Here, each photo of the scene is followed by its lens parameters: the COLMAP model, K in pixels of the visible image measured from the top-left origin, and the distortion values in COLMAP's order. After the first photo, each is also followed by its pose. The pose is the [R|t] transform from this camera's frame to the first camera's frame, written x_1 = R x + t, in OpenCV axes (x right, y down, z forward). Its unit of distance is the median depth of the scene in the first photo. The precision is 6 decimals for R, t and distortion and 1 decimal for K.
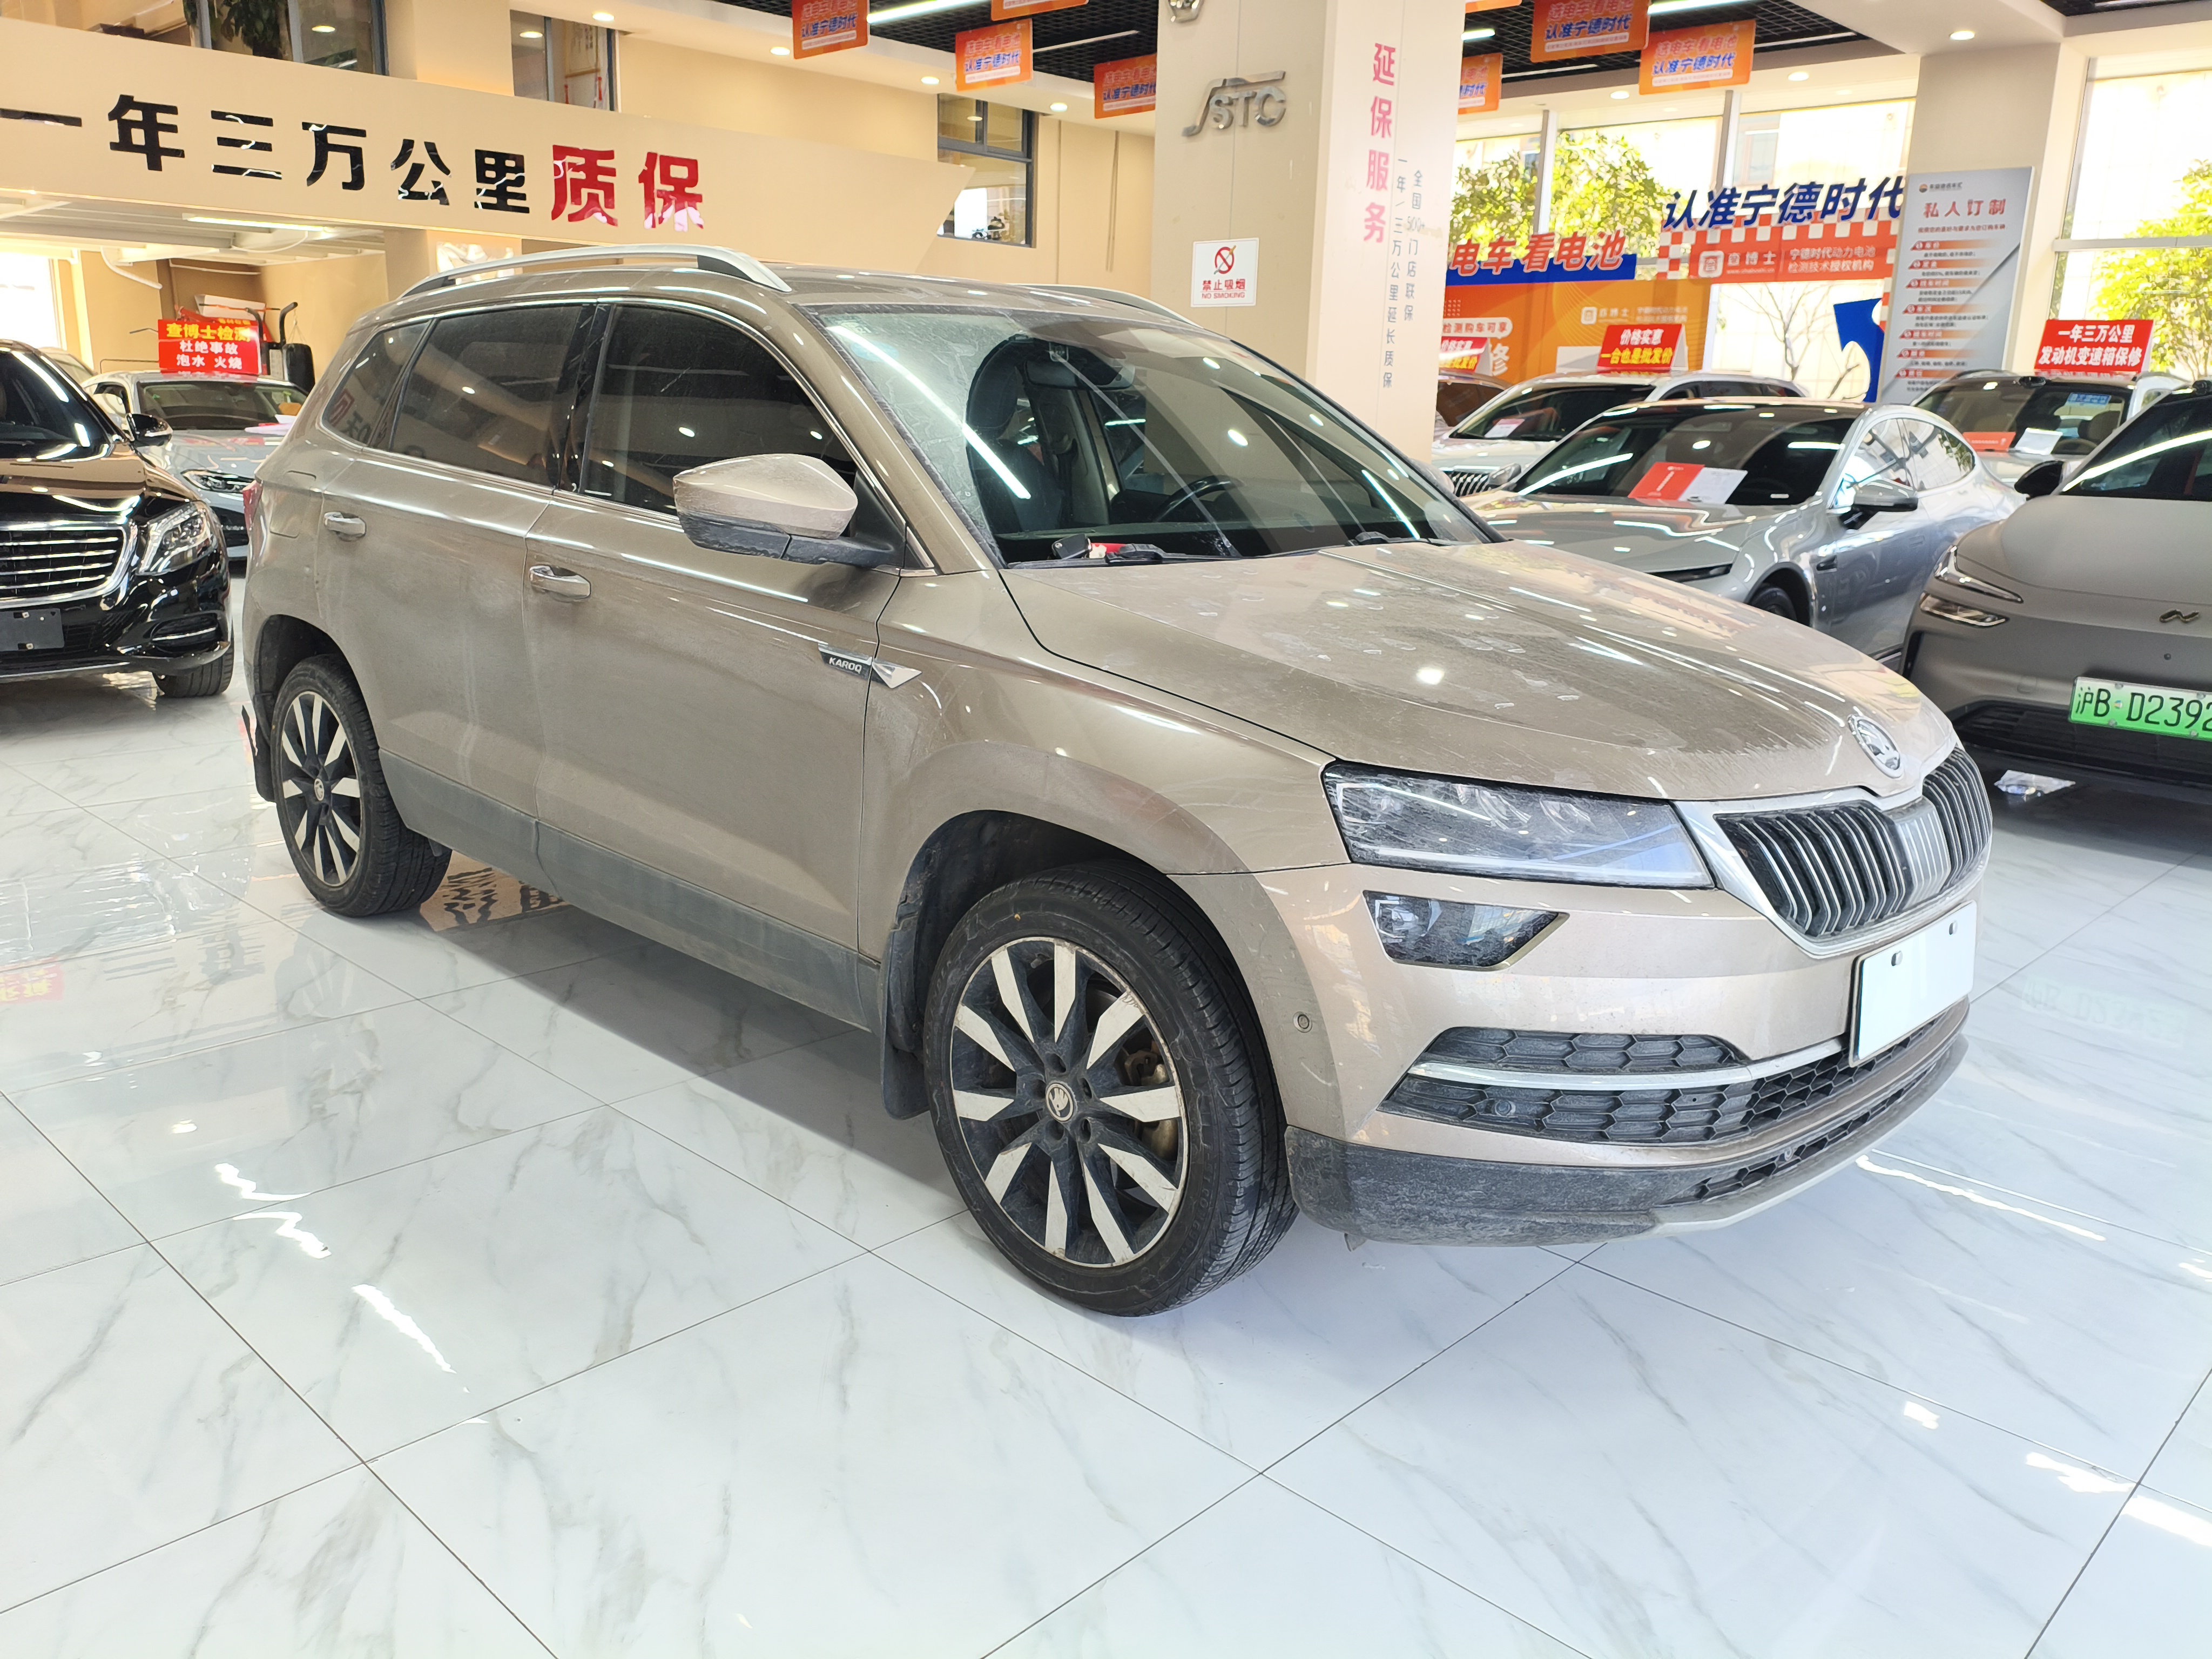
lens RADIAL K [[1716.7, 0, 1106.0], [0, 1716.7, 829.5], [0, 0, 1]] dist [0.014913, -0.027071]
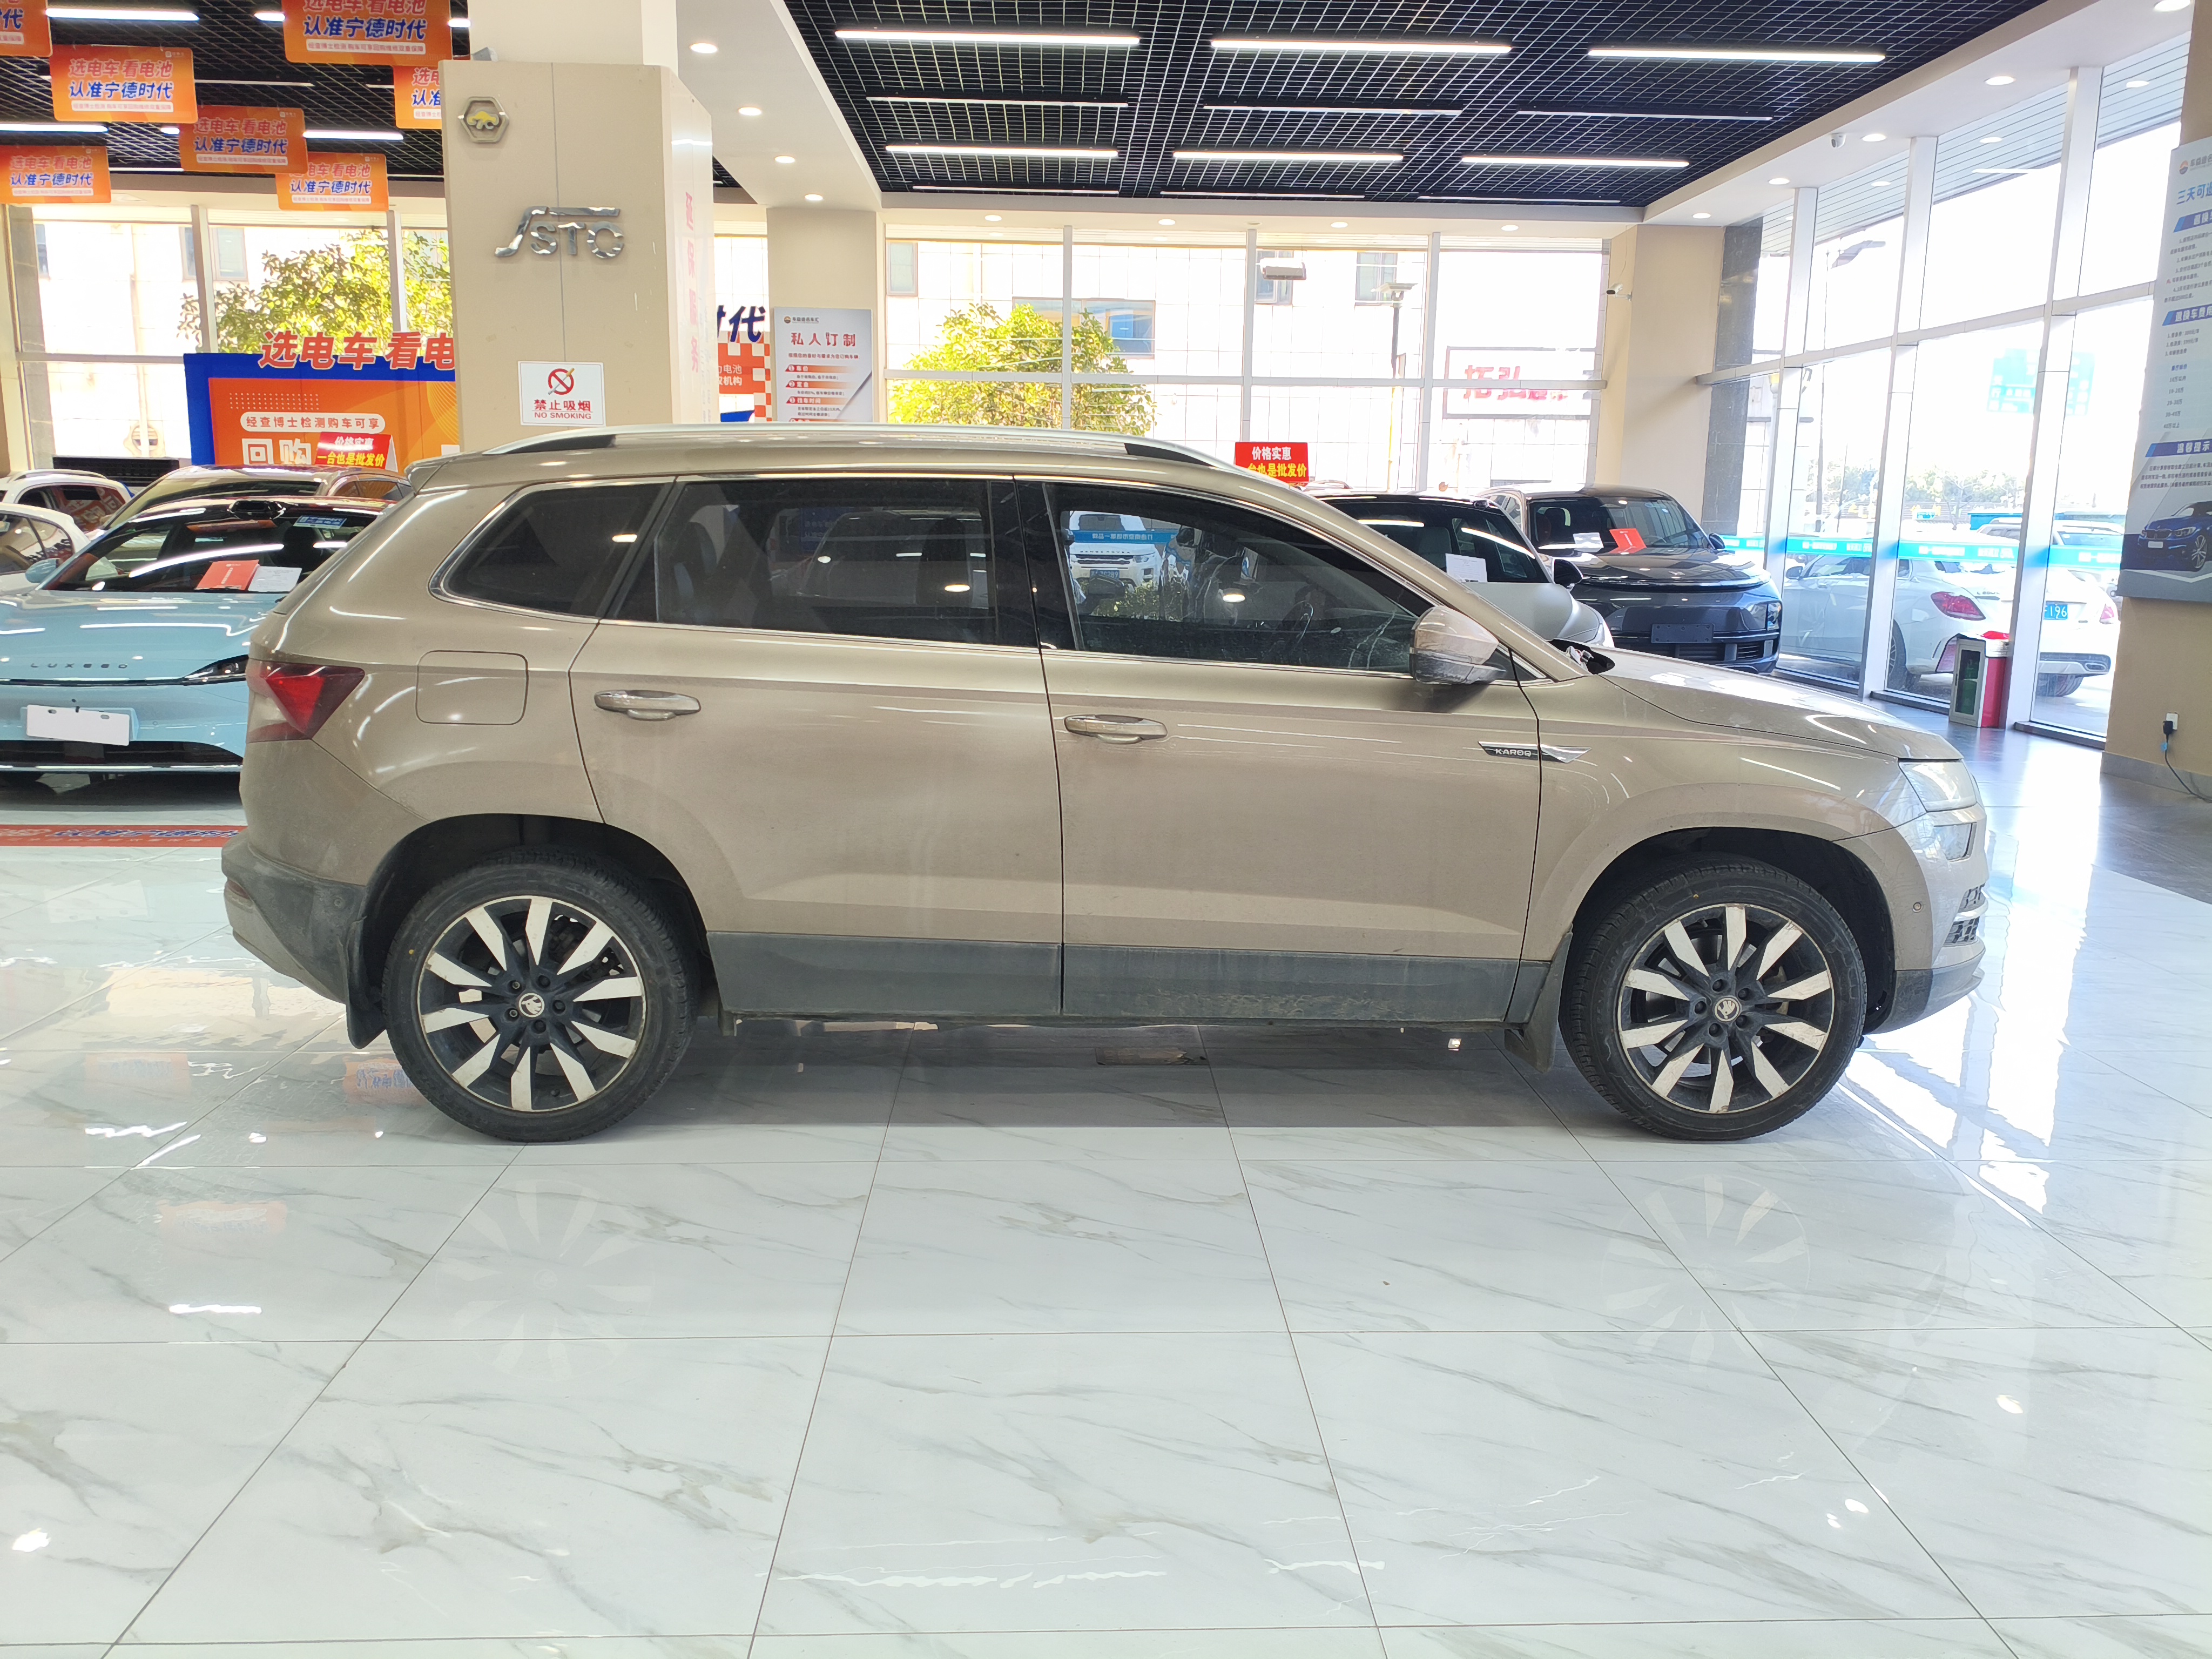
lens RADIAL K [[1723.8, 0, 1106.0], [0, 1723.8, 829.5], [0, 0, 1]] dist [0.021533, -0.048278]
pose [[0.693619, -0.143853, 0.705833, -0.274411], [0.175182, 0.984126, 0.028419, -0.026387], [-0.698716, 0.103937, 0.707808, 0.049591]]
